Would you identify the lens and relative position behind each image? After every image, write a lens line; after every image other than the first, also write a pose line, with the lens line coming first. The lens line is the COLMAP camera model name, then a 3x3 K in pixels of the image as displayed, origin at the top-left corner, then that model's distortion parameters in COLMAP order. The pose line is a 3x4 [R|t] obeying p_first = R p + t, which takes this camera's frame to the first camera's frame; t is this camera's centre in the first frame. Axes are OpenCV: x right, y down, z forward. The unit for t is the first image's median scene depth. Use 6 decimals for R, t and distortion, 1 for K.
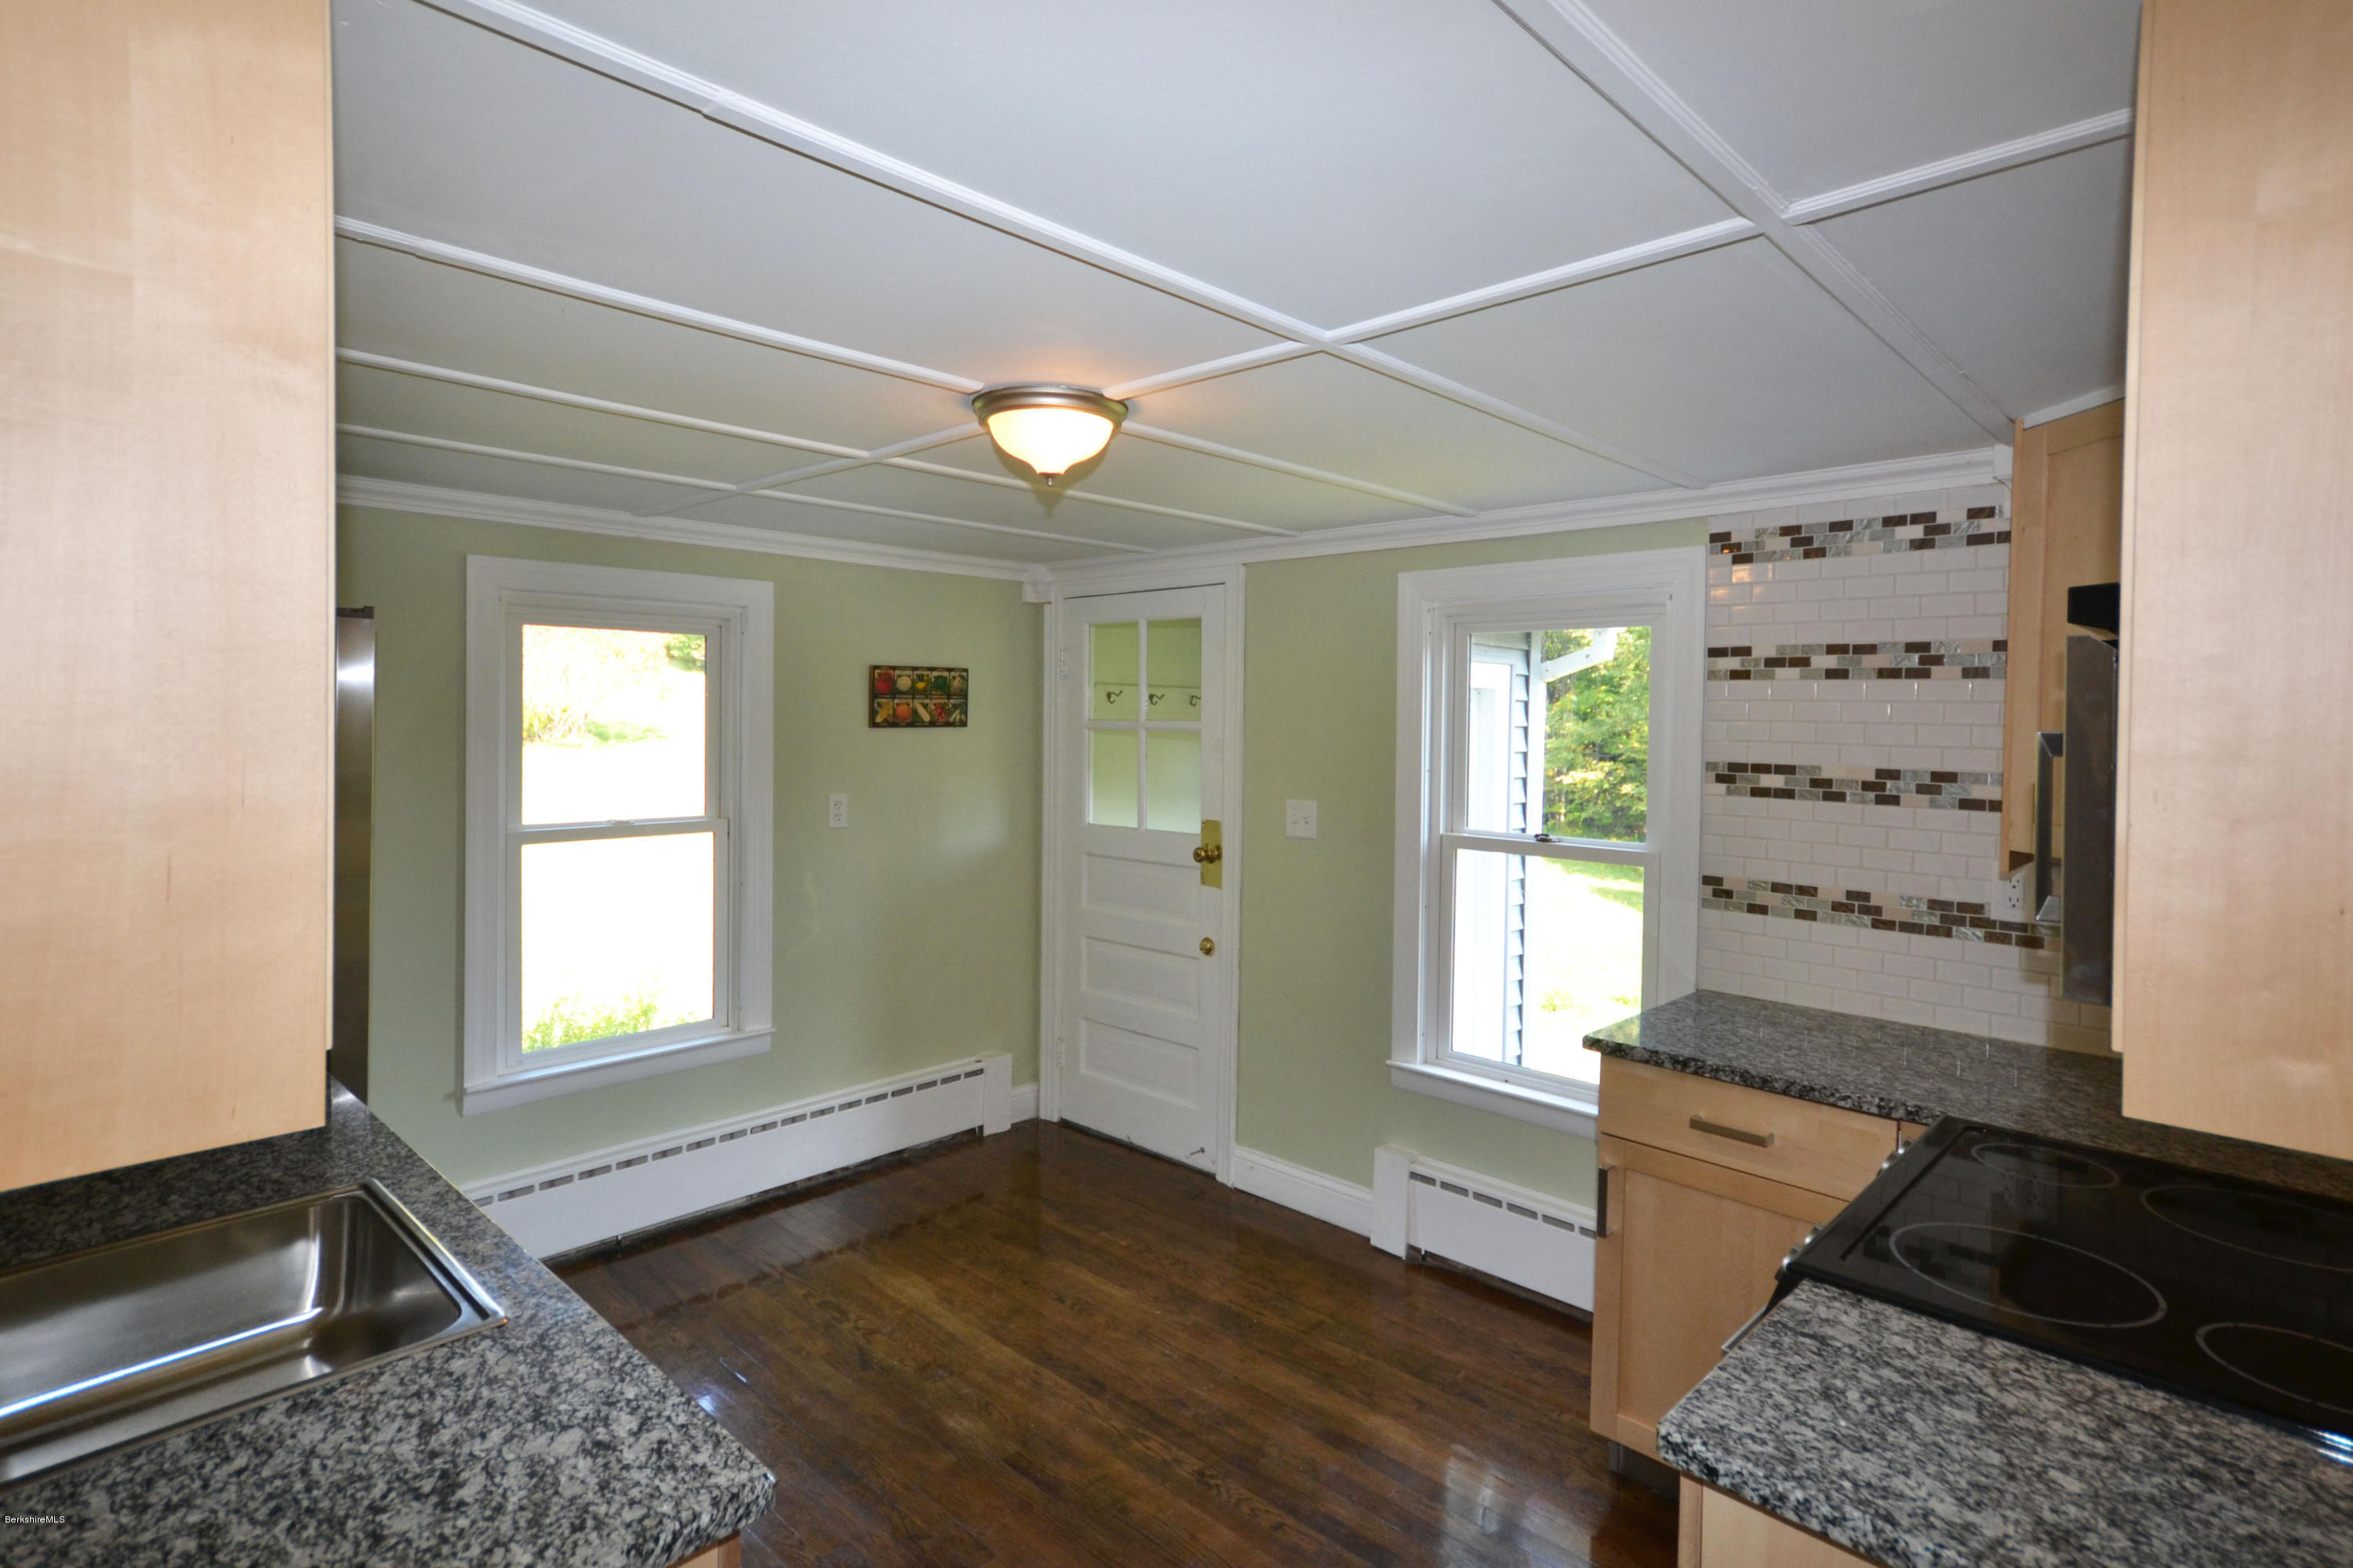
lens RADIAL K [[1195.1, 0, 1187.6], [0, 1195.1, 740.3], [0, 0, 1]] dist [0.002542, 0.001927]
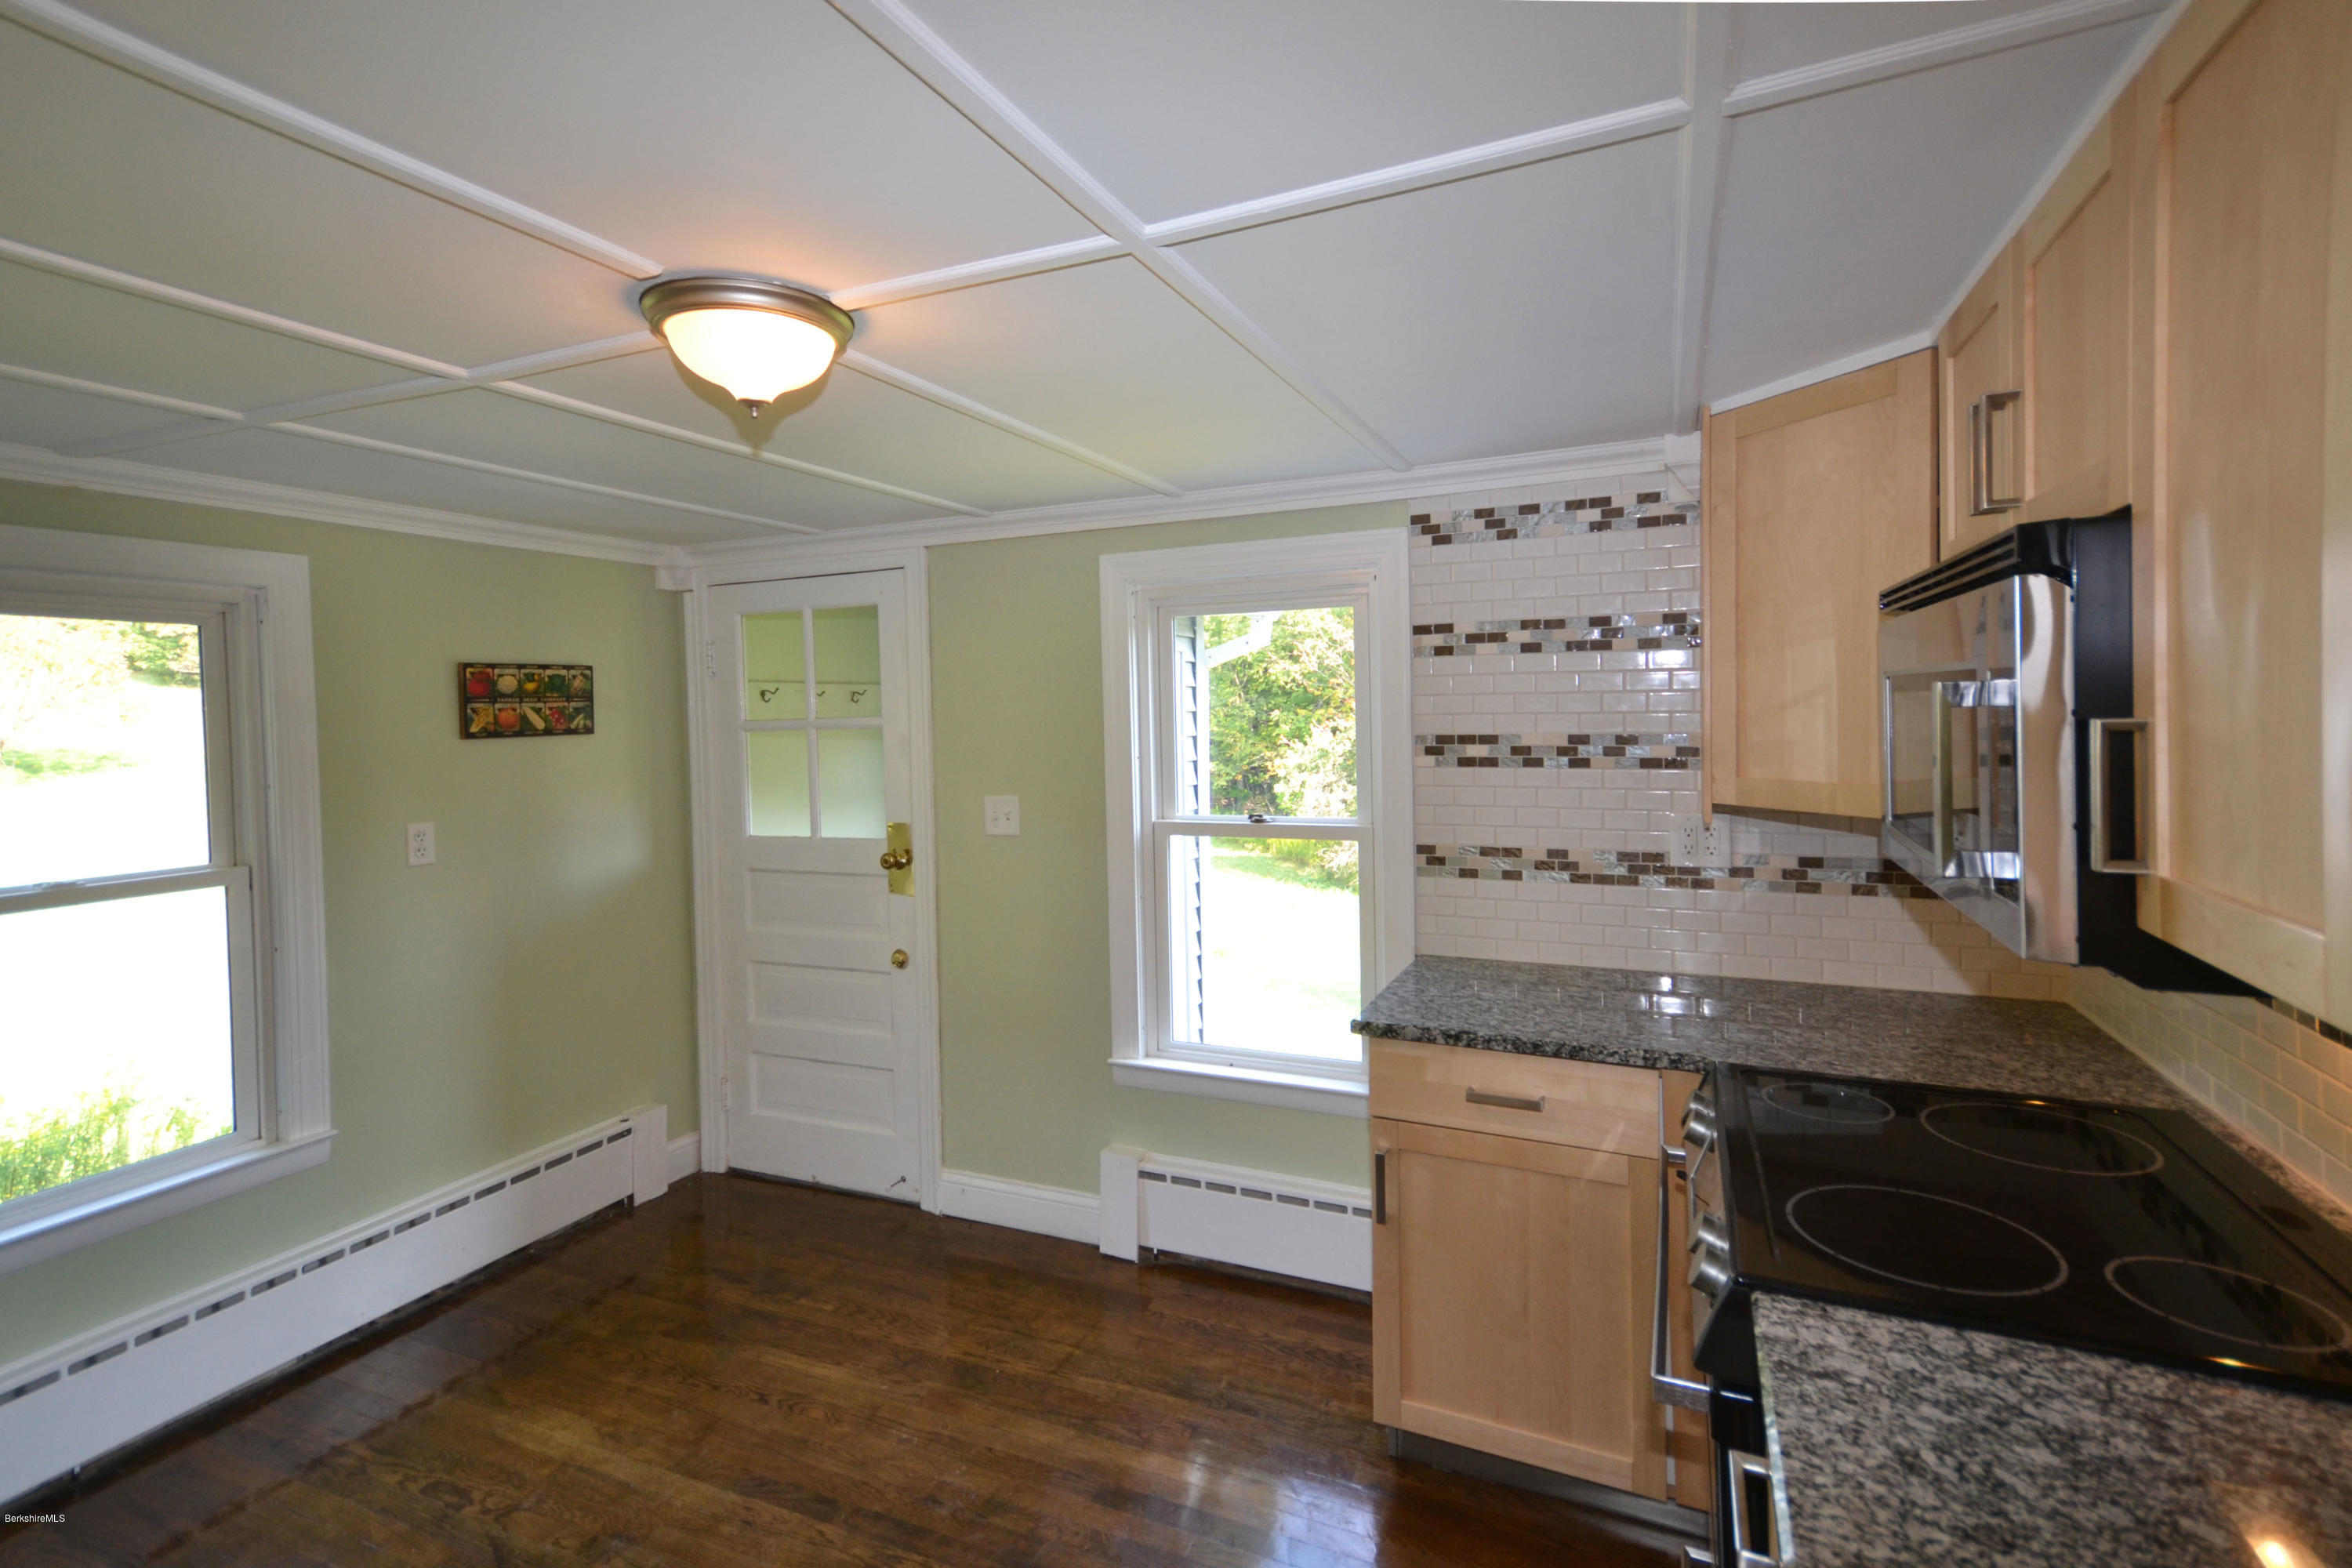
lens RADIAL K [[1098.1, 0, 1191.5], [0, 1098.1, 735.5], [0, 0, 1]] dist [0.013917, 0.006982]
pose [[0.940389, -0.041786, 0.337523, -0.072435], [0.041574, 0.999105, 0.007861, 0.002323], [-0.337549, 0.006640, 0.941285, 0.167191]]
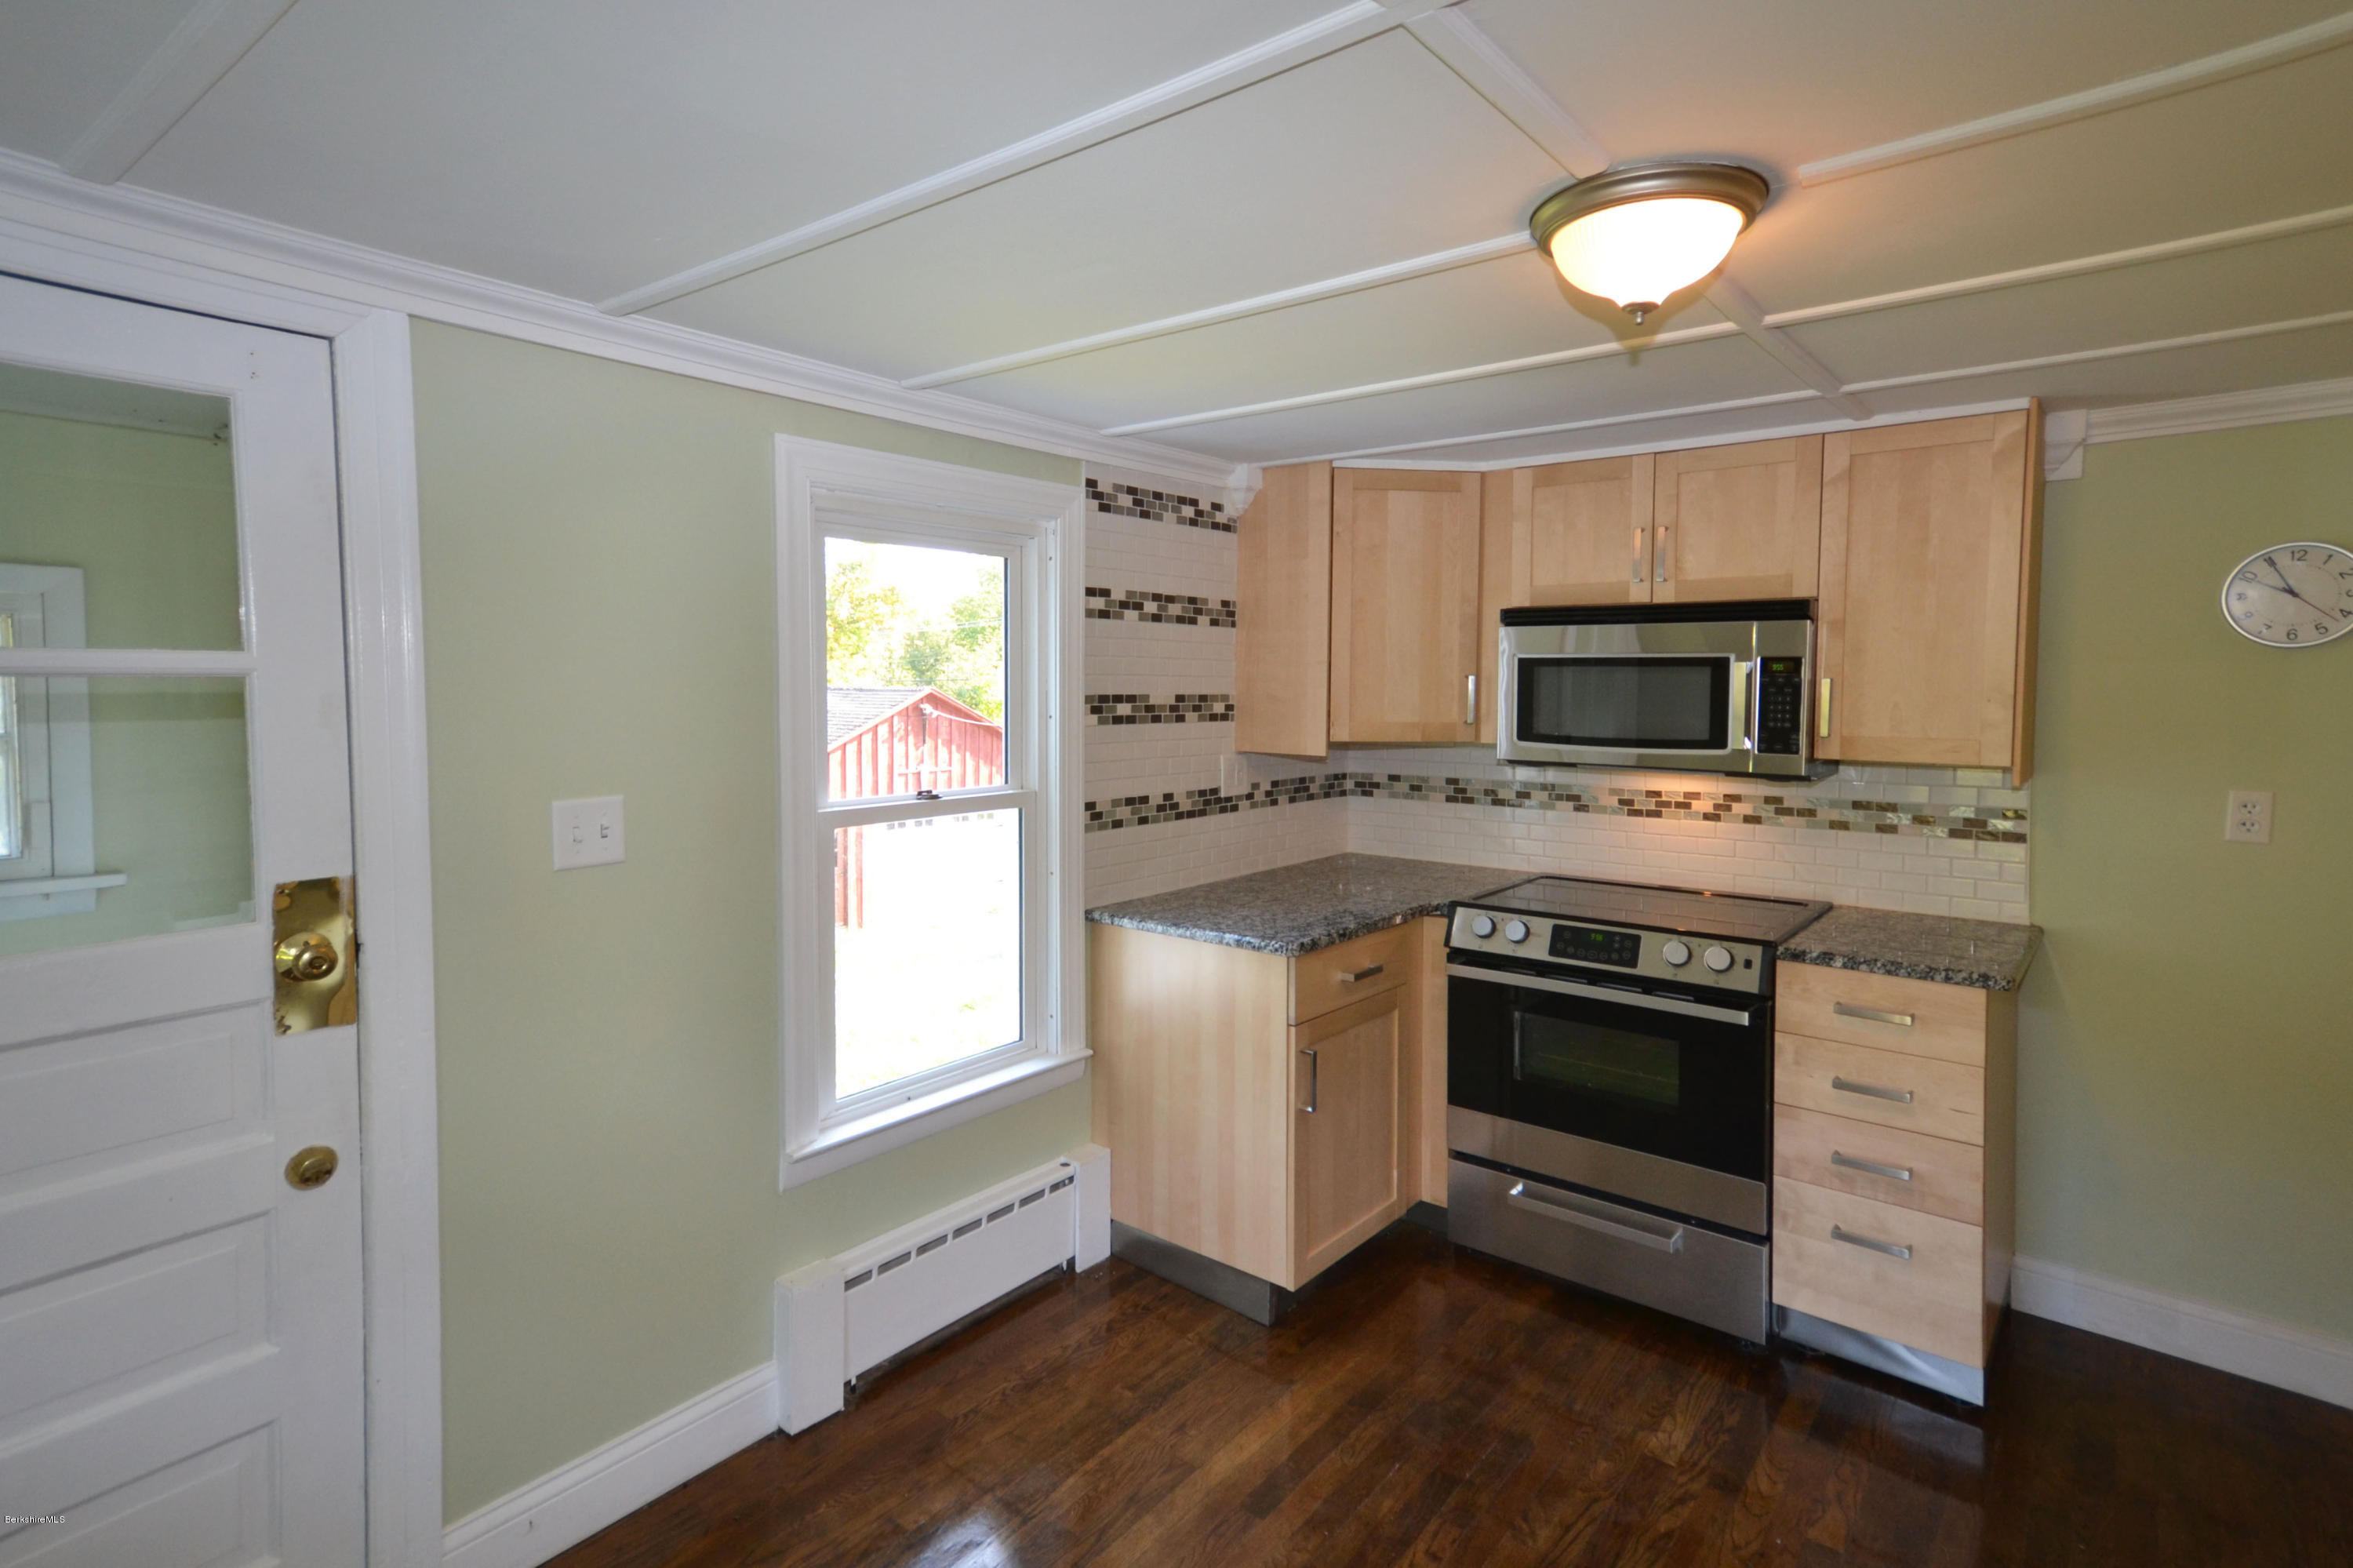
lens RADIAL K [[1136.3, 0, 1216.1], [0, 1136.3, 721.9], [0, 0, 1]] dist [0.002378, 0.000689]
pose [[-0.077932, -0.053622, 0.995516, -0.578010], [0.014505, 0.998386, 0.054913, -0.011902], [-0.996853, 0.018719, -0.077029, 0.967277]]
